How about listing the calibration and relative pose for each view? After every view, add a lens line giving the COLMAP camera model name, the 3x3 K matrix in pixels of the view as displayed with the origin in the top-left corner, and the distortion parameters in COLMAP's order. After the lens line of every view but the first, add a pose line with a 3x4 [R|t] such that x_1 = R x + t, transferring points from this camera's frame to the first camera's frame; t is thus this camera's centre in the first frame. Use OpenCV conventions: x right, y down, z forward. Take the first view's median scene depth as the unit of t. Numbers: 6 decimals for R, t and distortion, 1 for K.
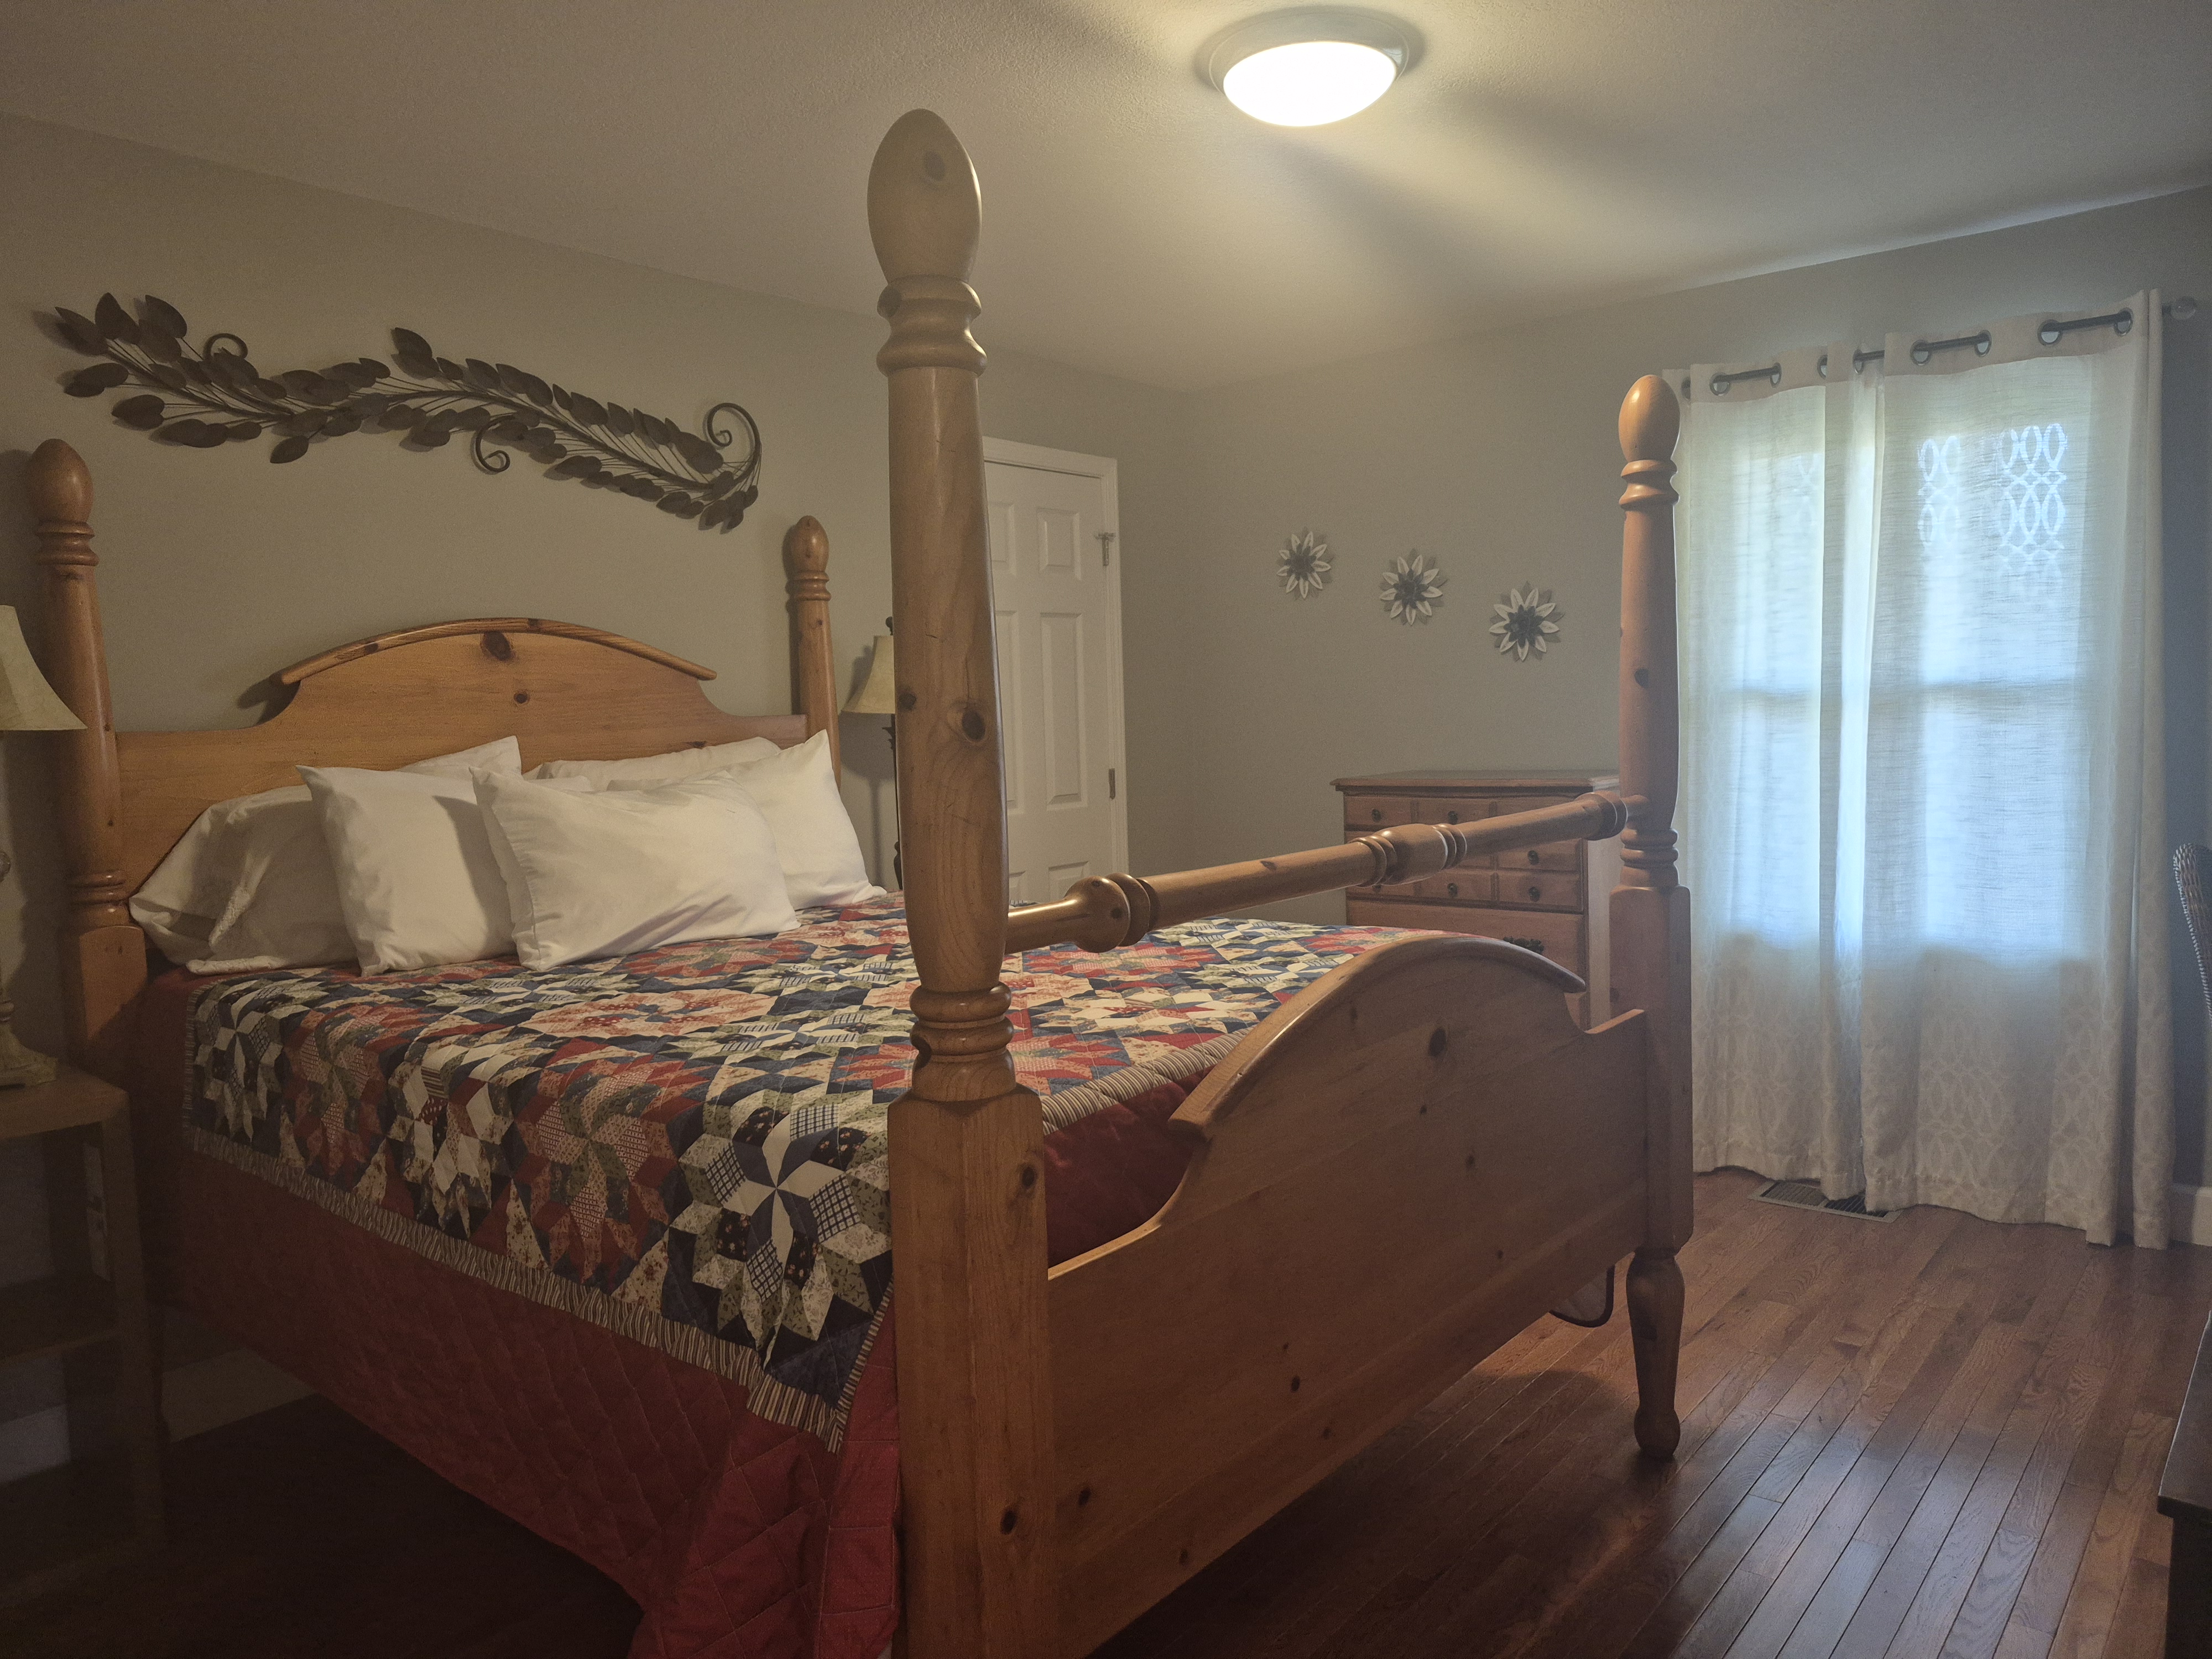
lens RADIAL K [[1511.1, 0, 1098.0], [0, 1511.1, 823.1], [0, 0, 1]] dist [0.096993, -0.132340]
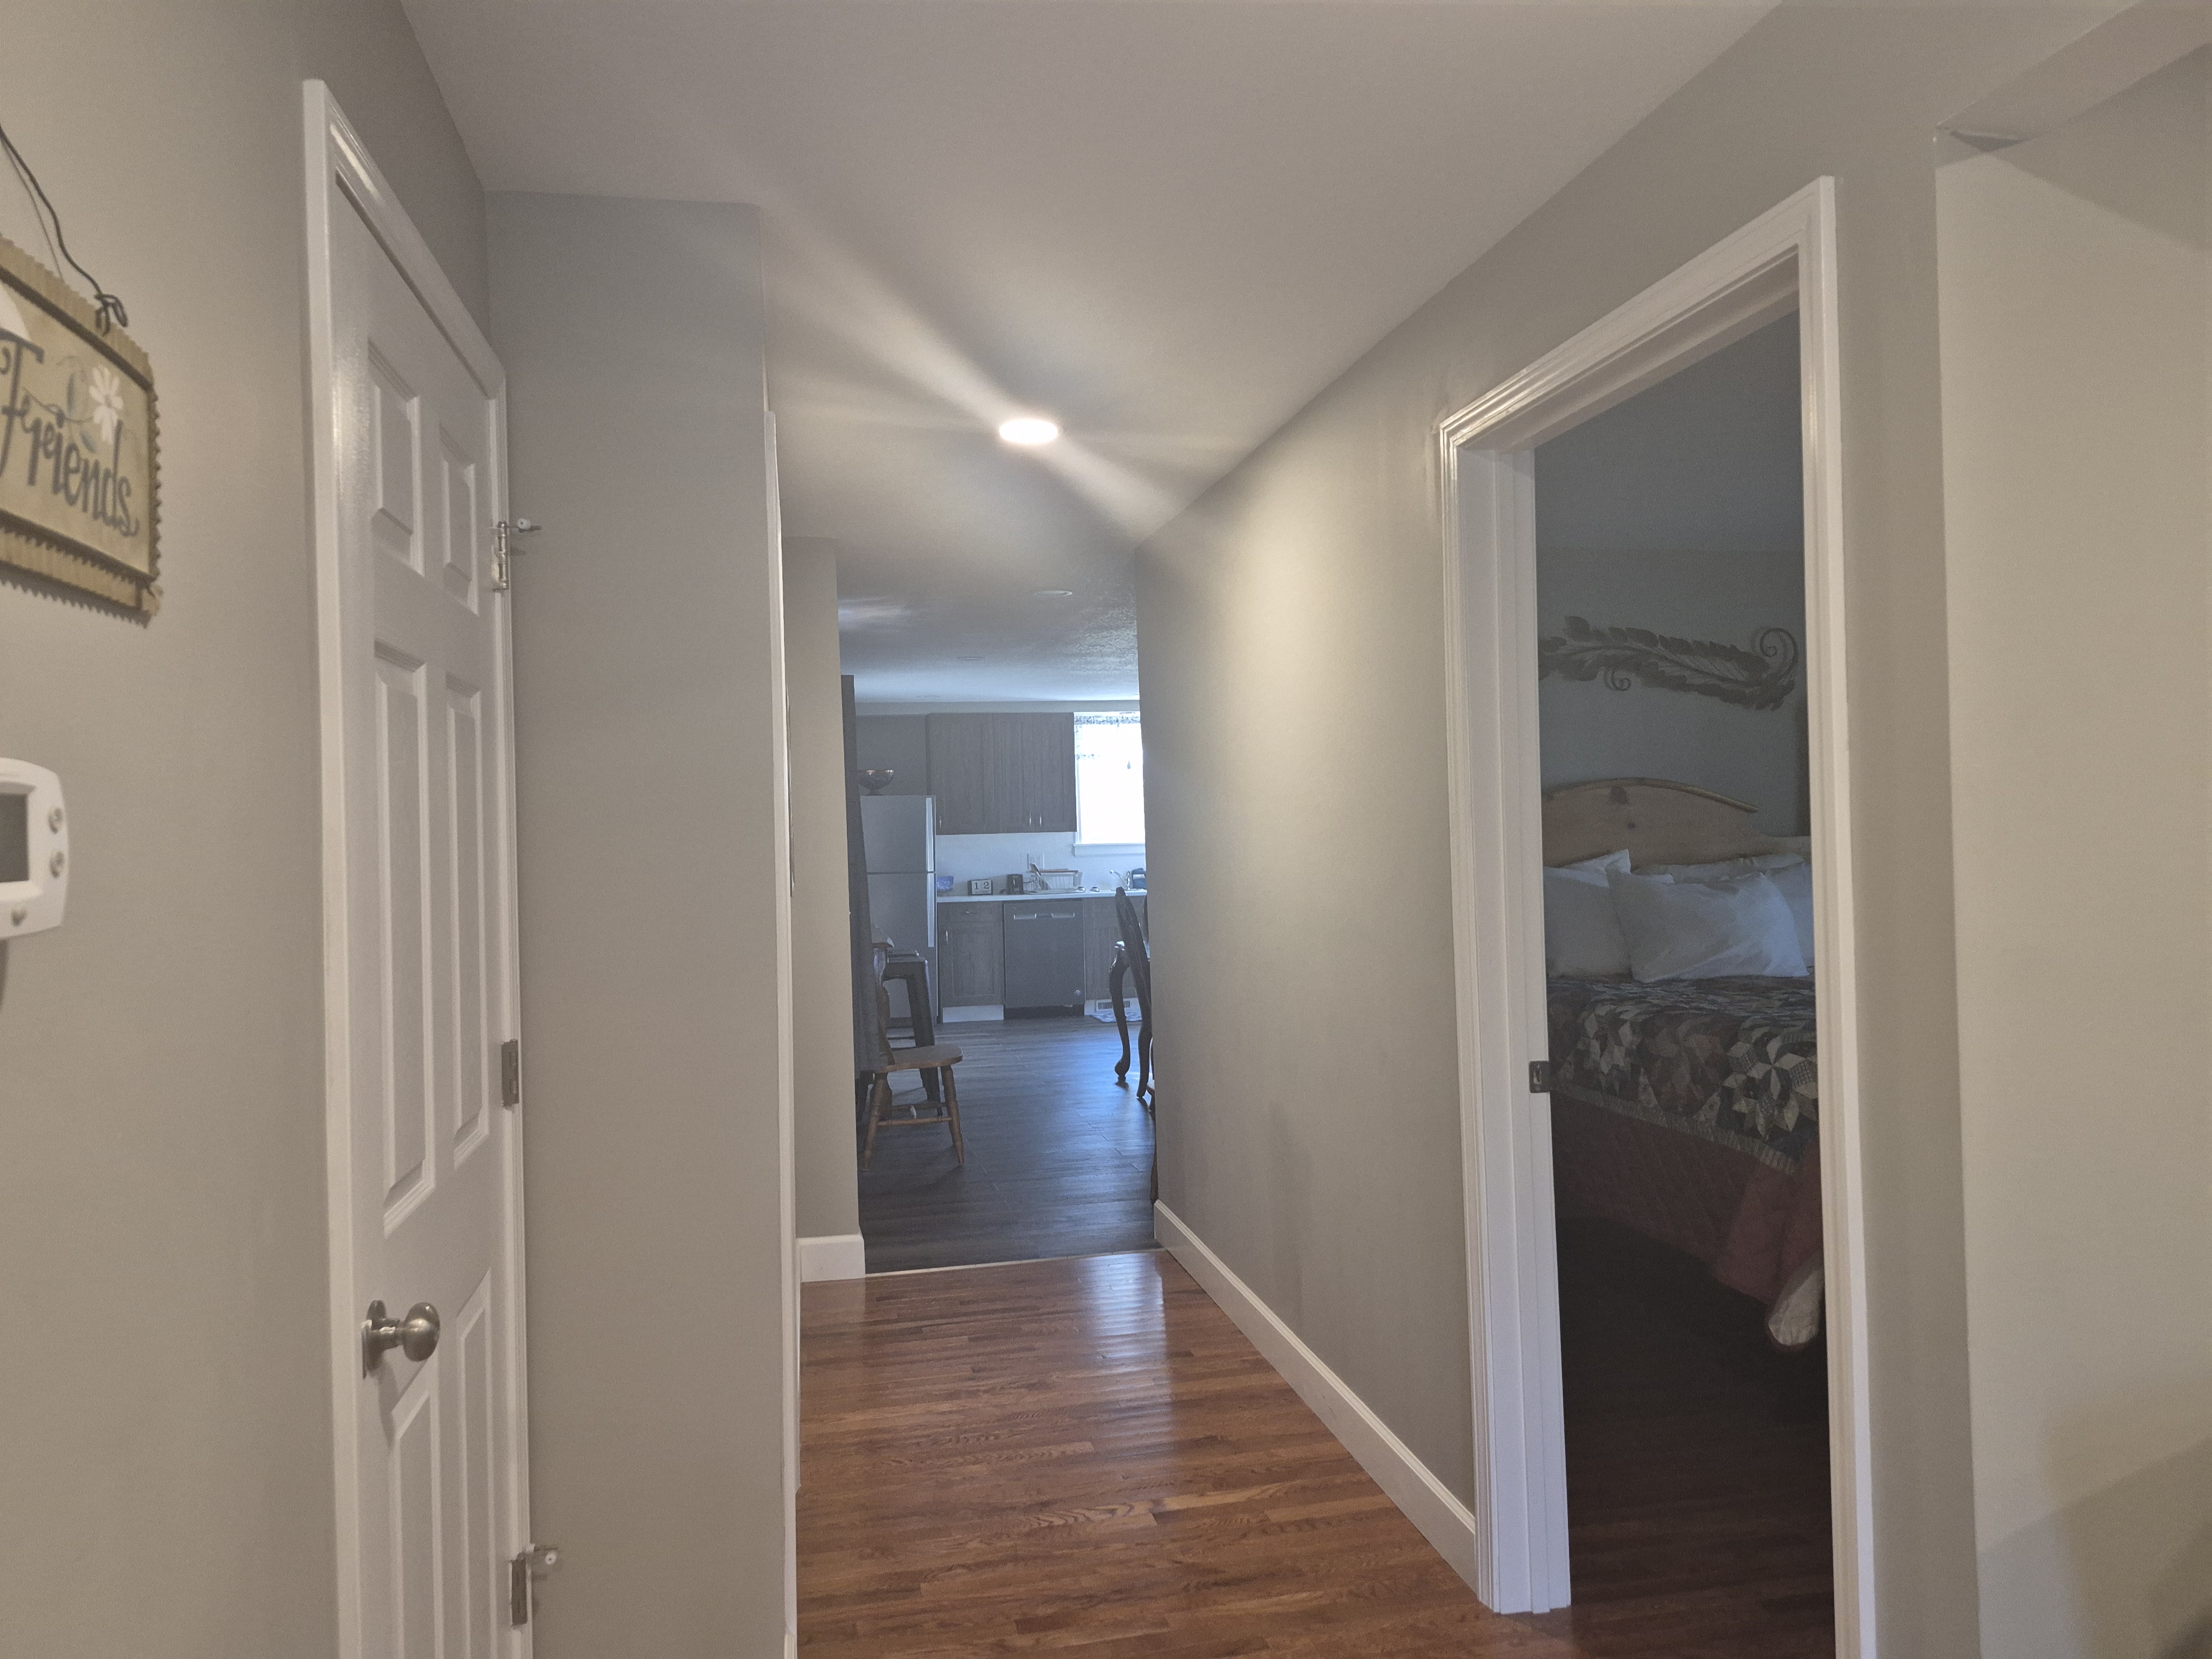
lens RADIAL K [[1511.1, 0, 1098.0], [0, 1511.1, 823.1], [0, 0, 1]] dist [0.096993, -0.132340]
pose [[0.789338, 0.010864, -0.613863, 0.309222], [-0.050675, 0.997585, -0.047506, 0.039826], [0.611865, 0.068605, 0.787982, -1.123677]]
